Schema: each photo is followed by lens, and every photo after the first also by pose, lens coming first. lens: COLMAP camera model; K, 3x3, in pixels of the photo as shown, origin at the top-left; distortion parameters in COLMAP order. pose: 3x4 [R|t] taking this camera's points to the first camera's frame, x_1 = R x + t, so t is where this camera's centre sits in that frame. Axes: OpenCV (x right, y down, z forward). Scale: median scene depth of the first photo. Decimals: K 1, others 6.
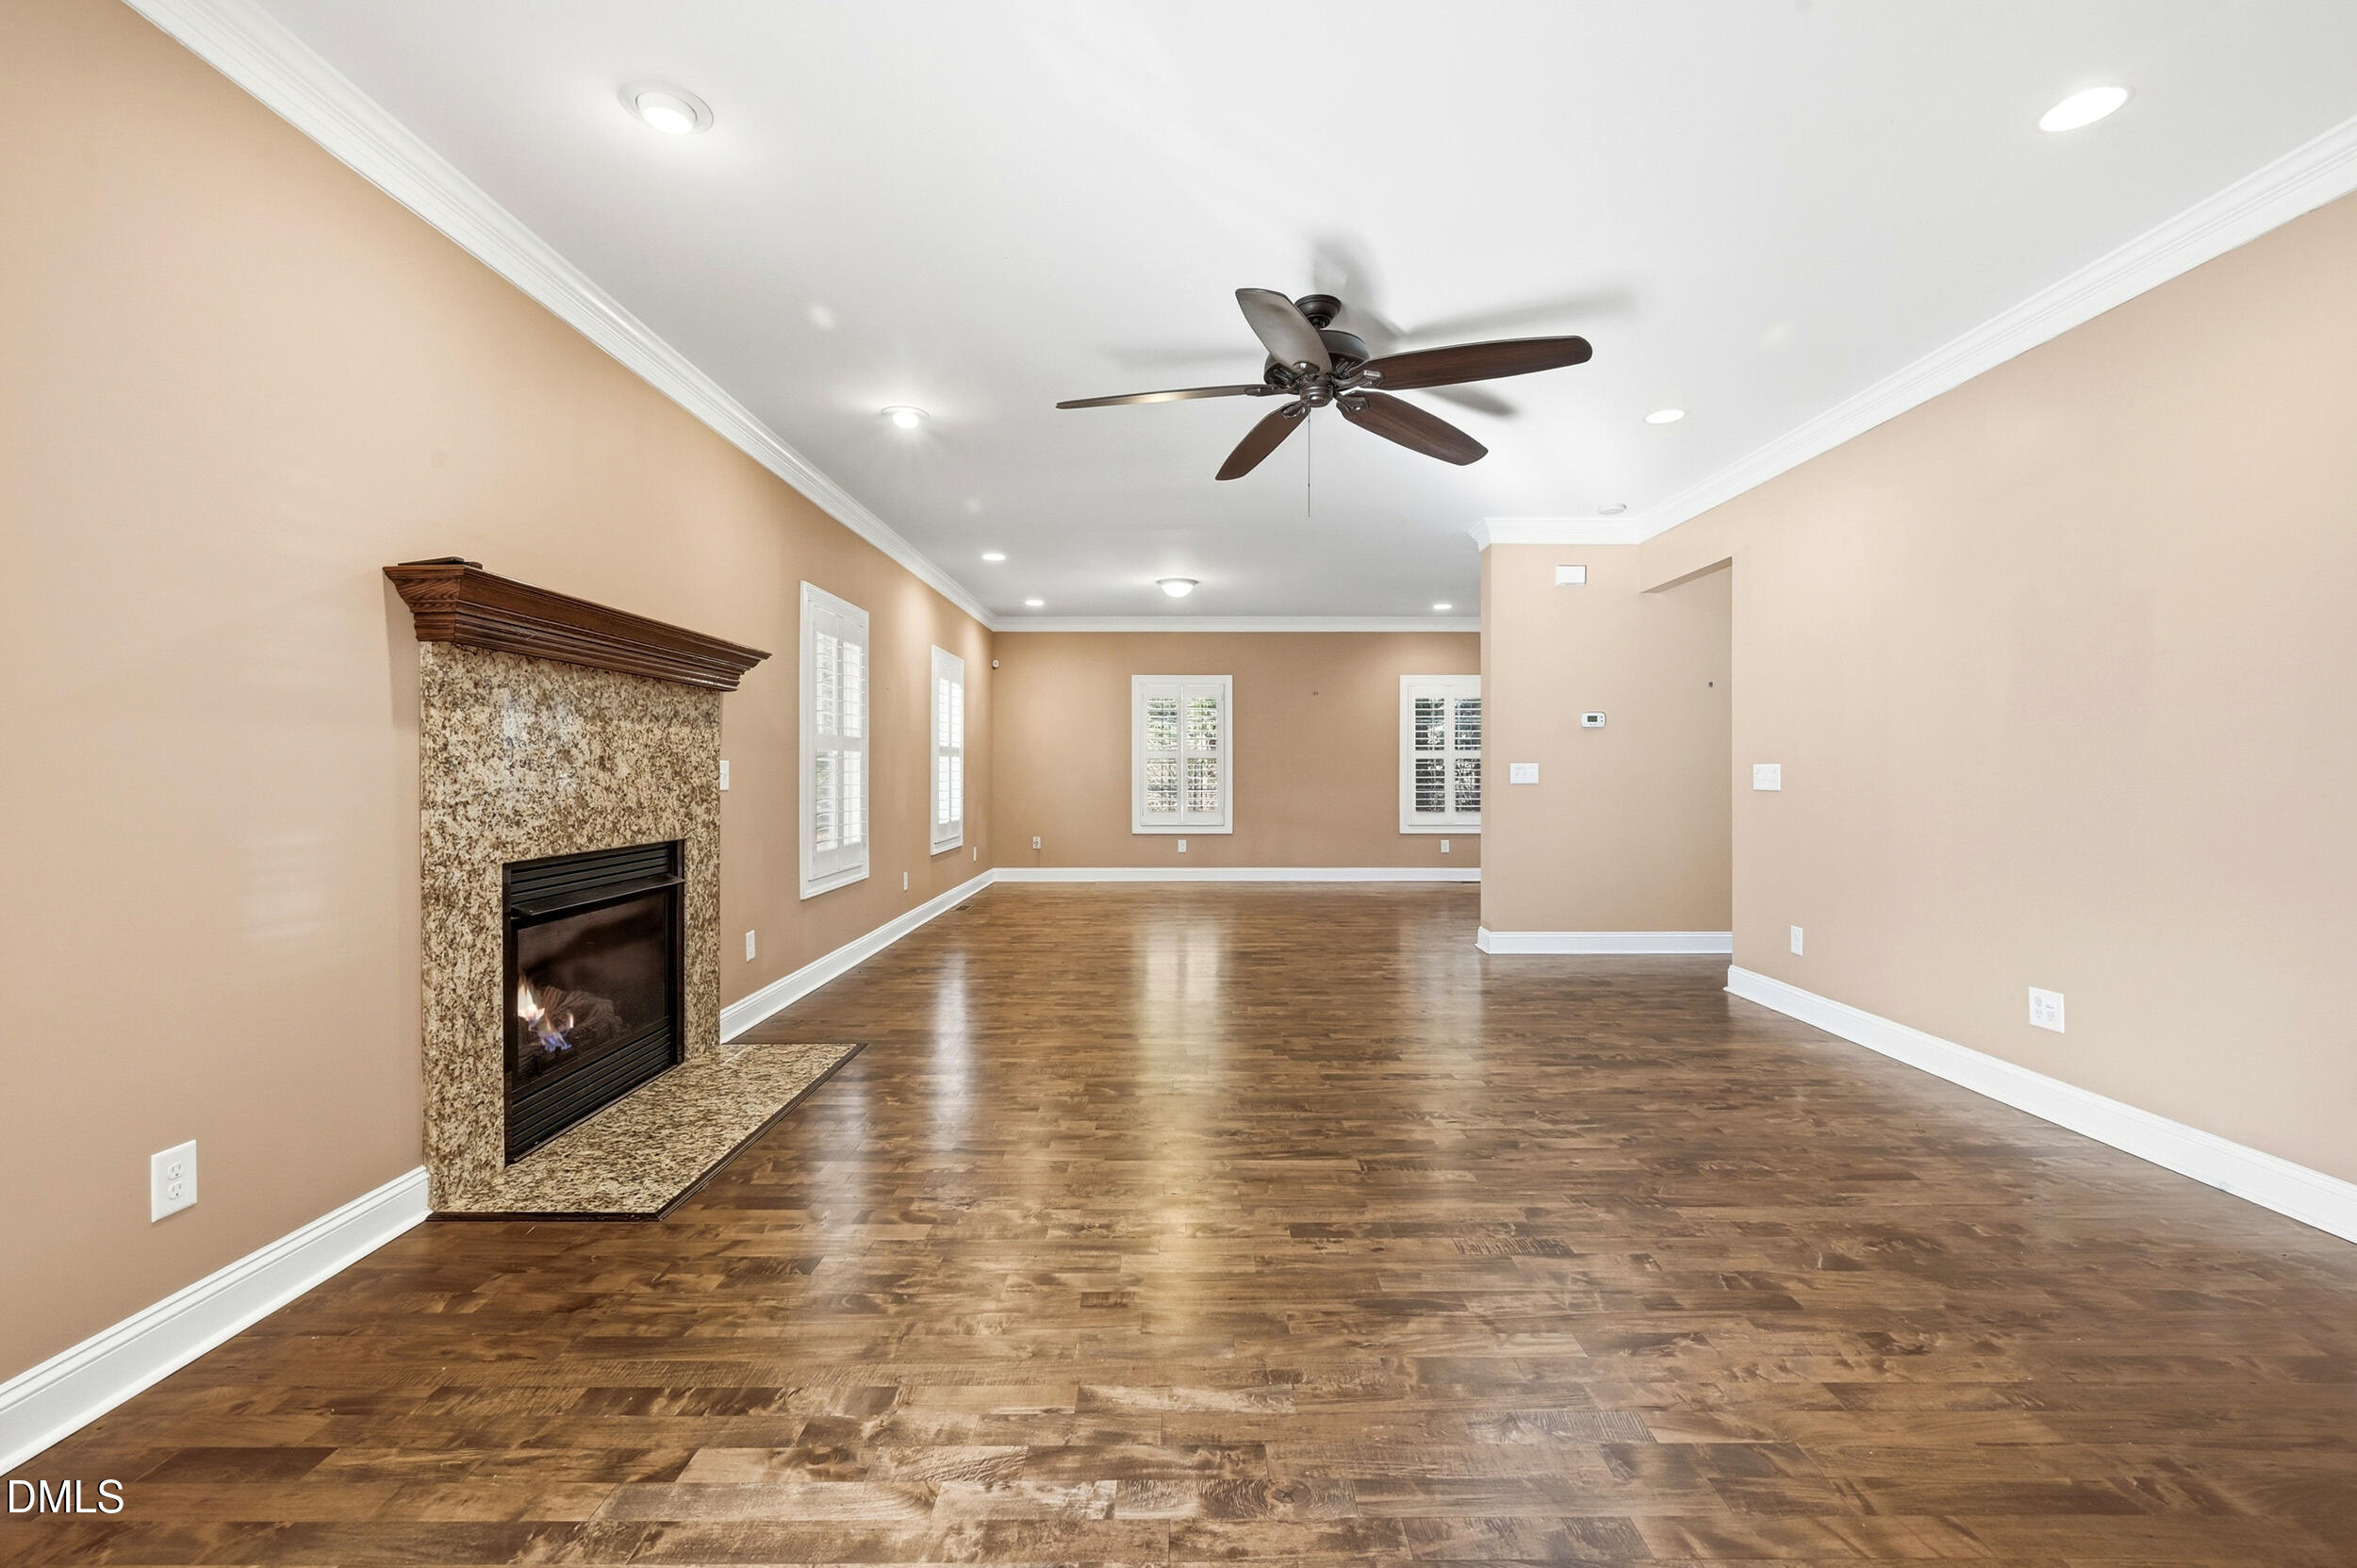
lens RADIAL K [[1003.9, 0, 1177.4], [0, 1003.9, 772.2], [0, 0, 1]] dist [0.002608, 0.000345]
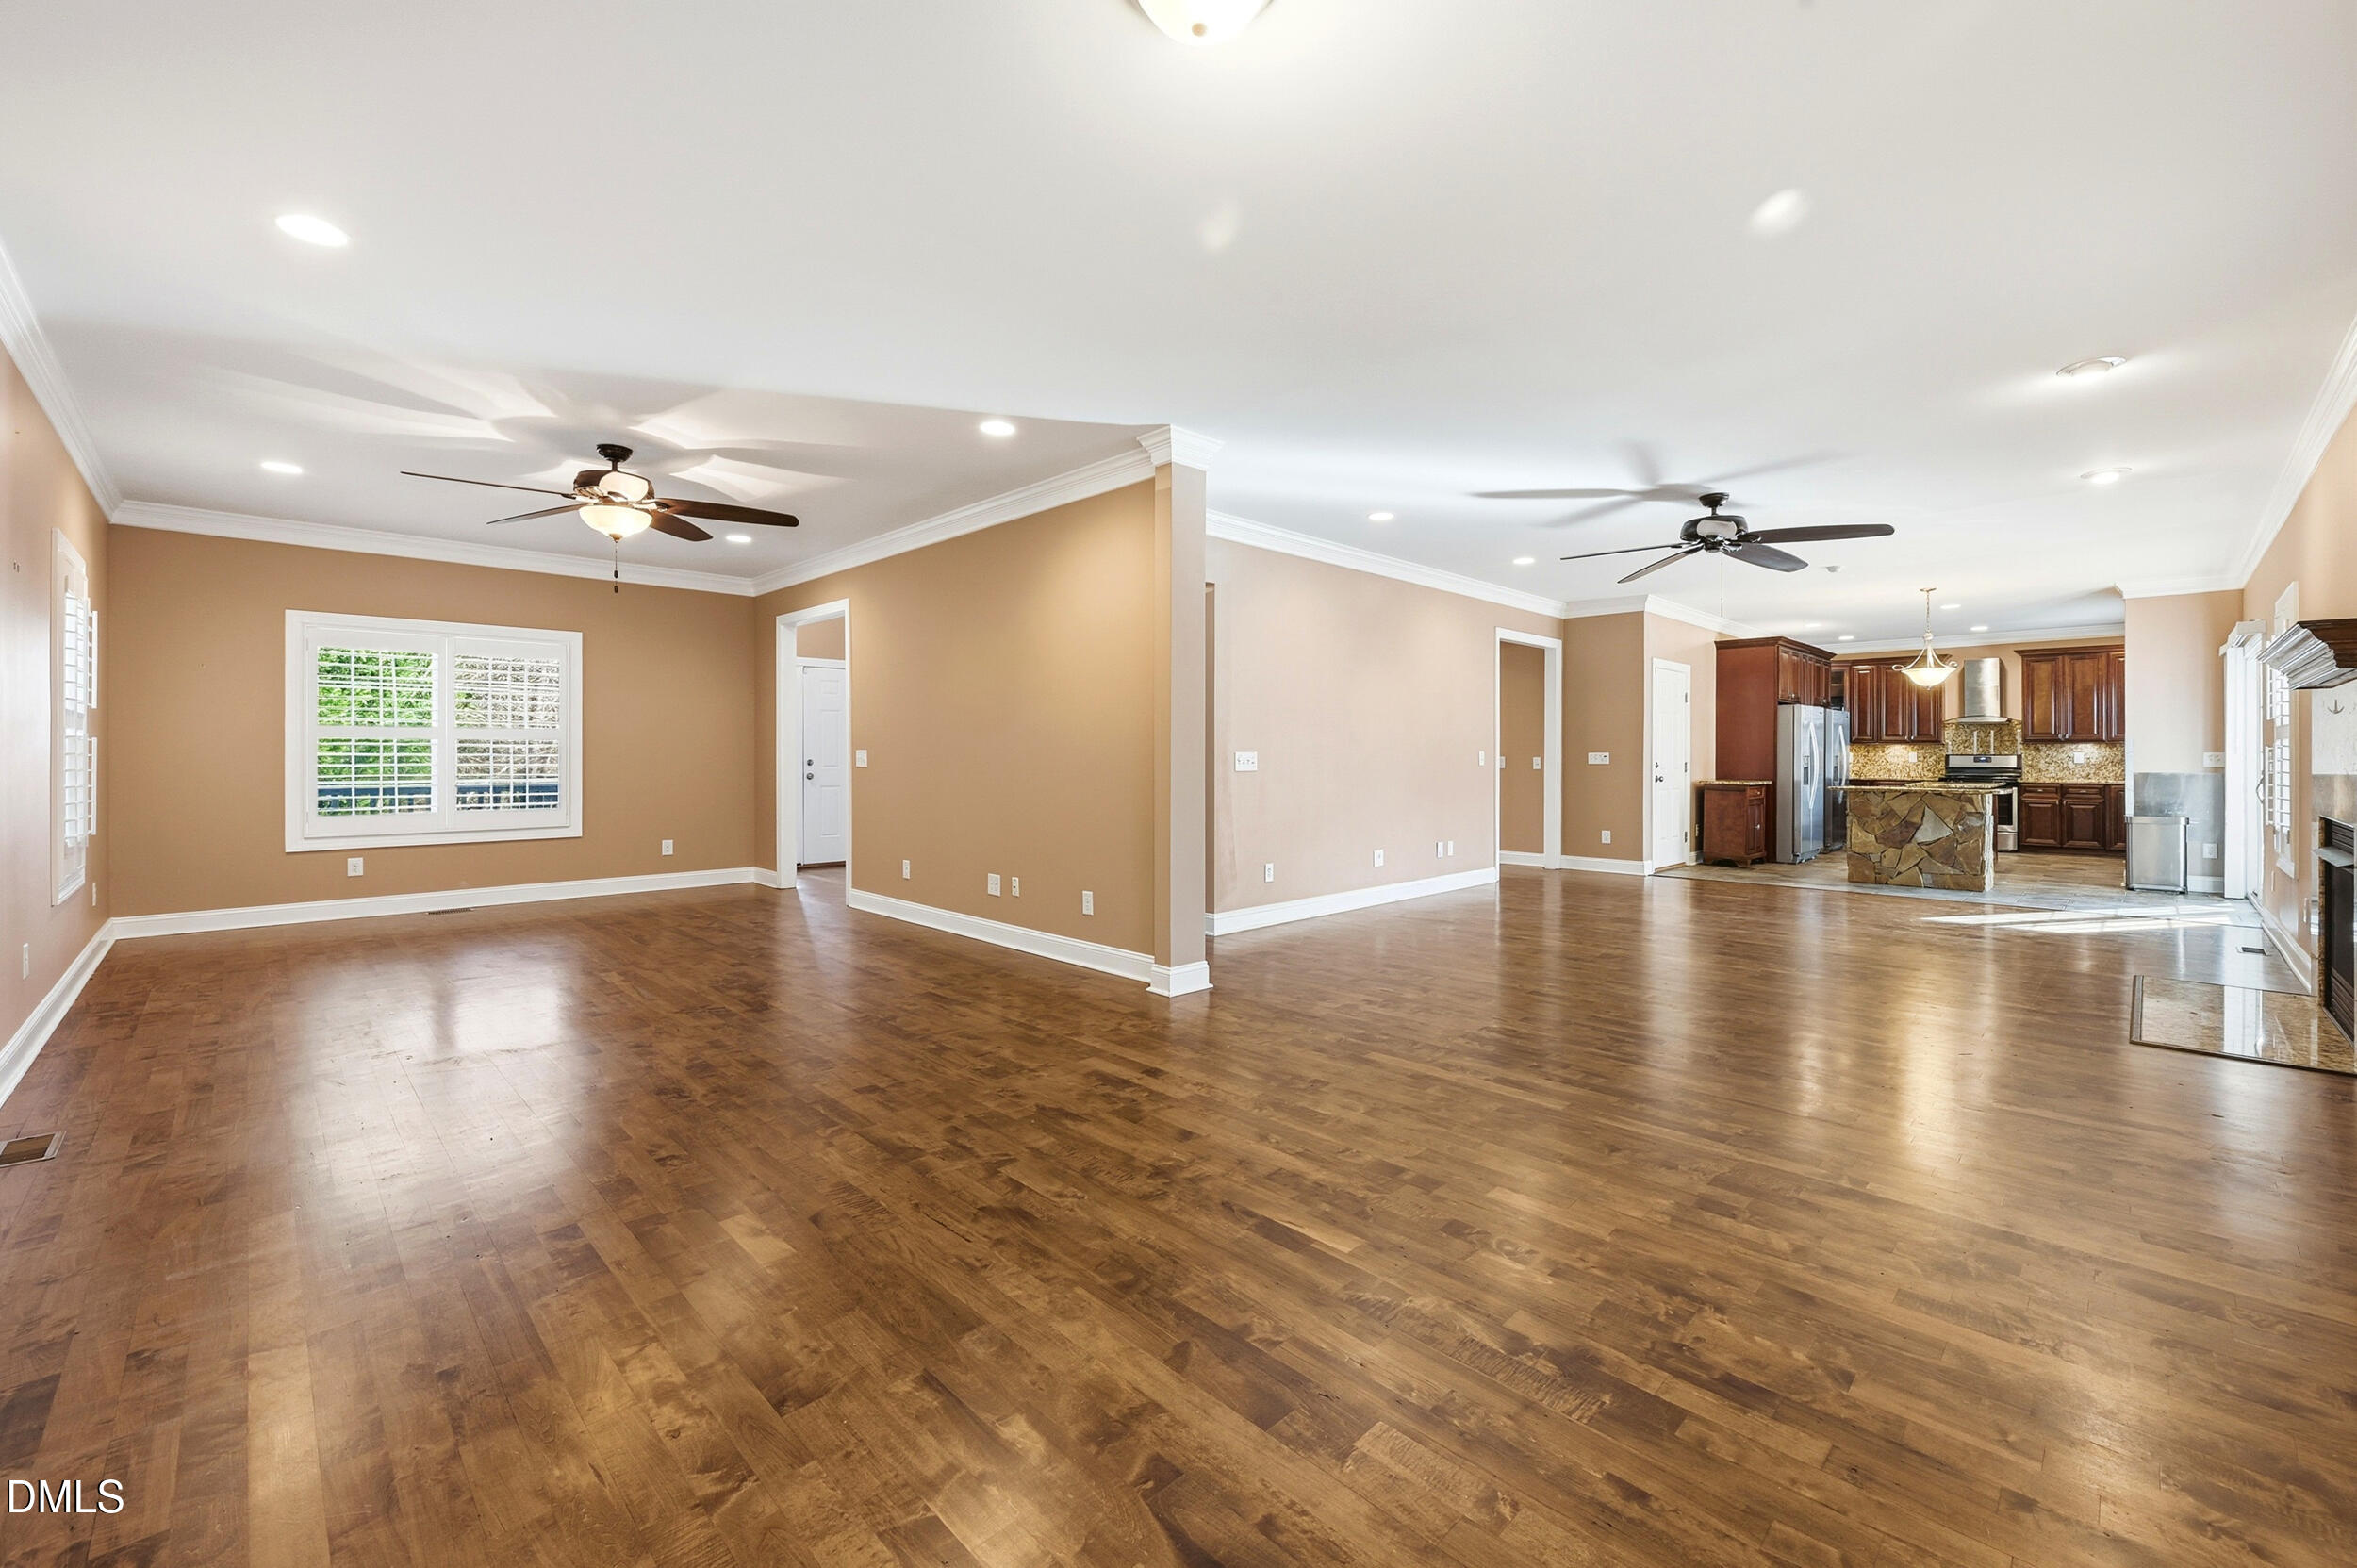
lens RADIAL K [[944.4, 0, 1198.2], [0, 944.4, 755.7], [0, 0, 1]] dist [-0.000555, -0.000388]
pose [[-0.712096, -0.000269, 0.702082, -0.378403], [0.000045, 1.000000, 0.000429, -0.005355], [-0.702082, 0.000338, -0.712096, 2.780025]]
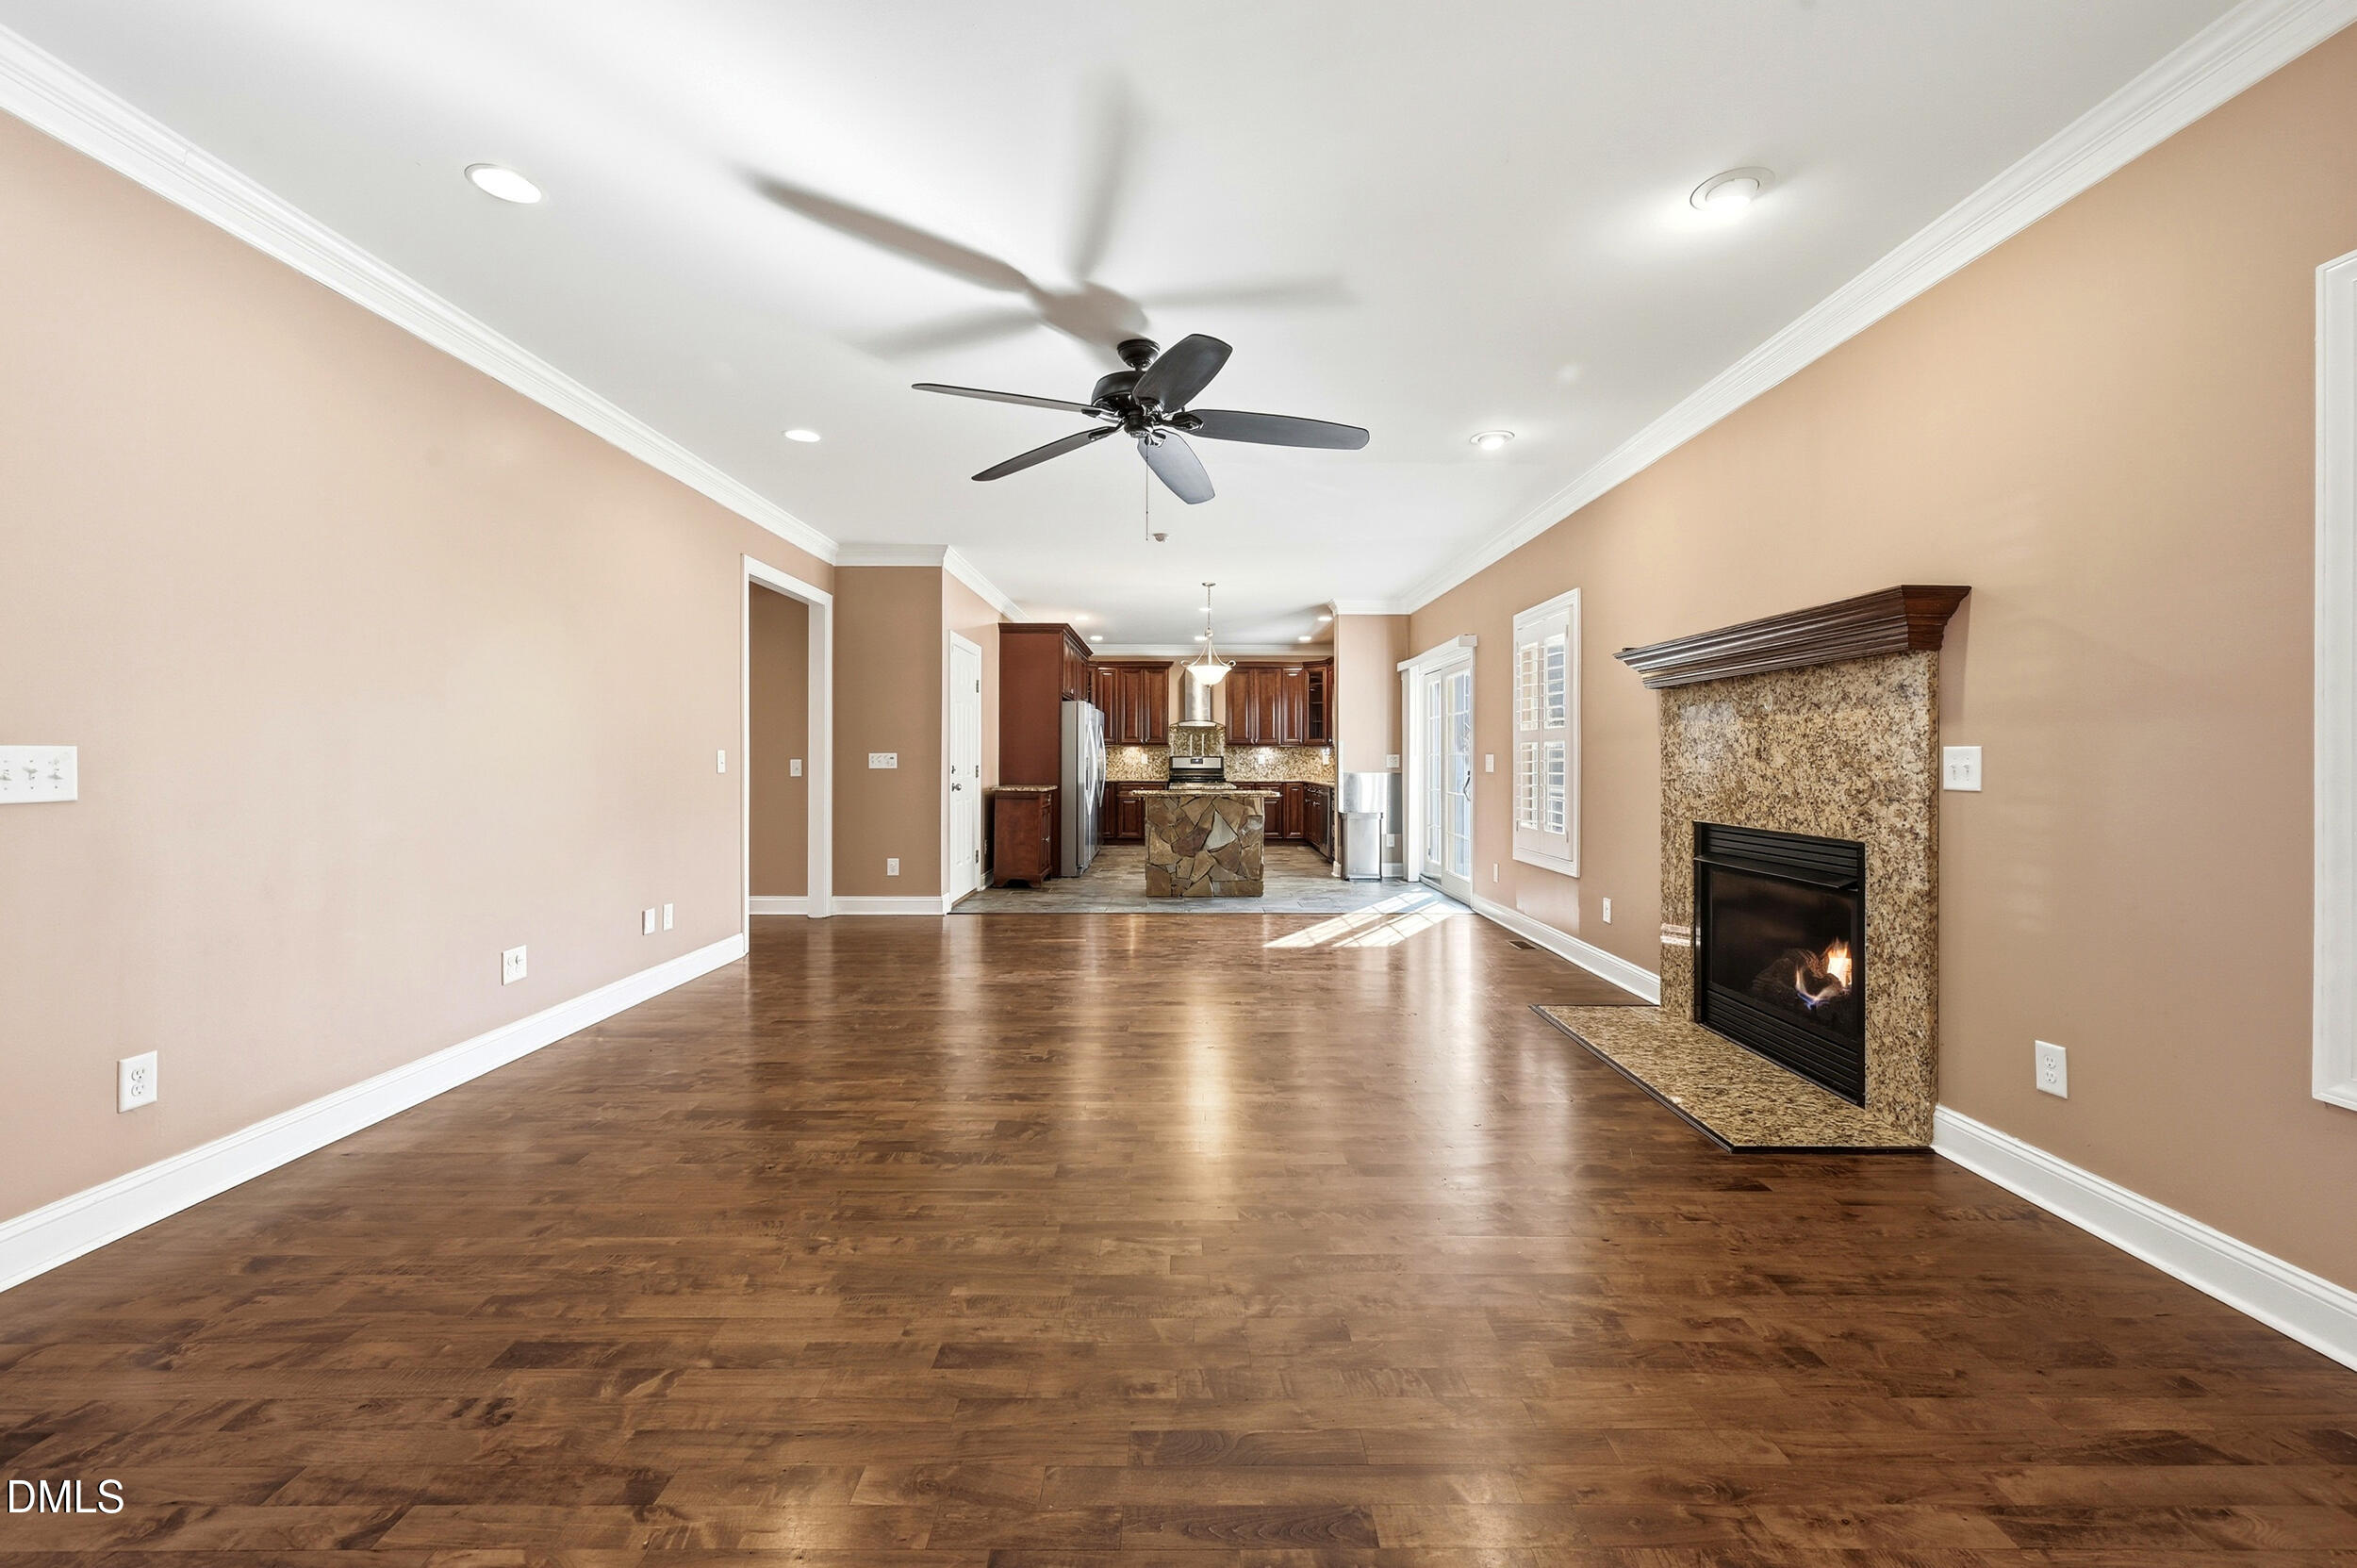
lens RADIAL K [[944.4, 0, 1180.3], [0, 944.4, 761.2], [0, 0, 1]] dist [-0.000555, -0.000388]
pose [[-0.999995, -0.001002, -0.002968, 0.093615], [-0.001014, 0.999991, 0.004073, -0.004492], [0.002964, 0.004076, -0.999987, 2.024663]]
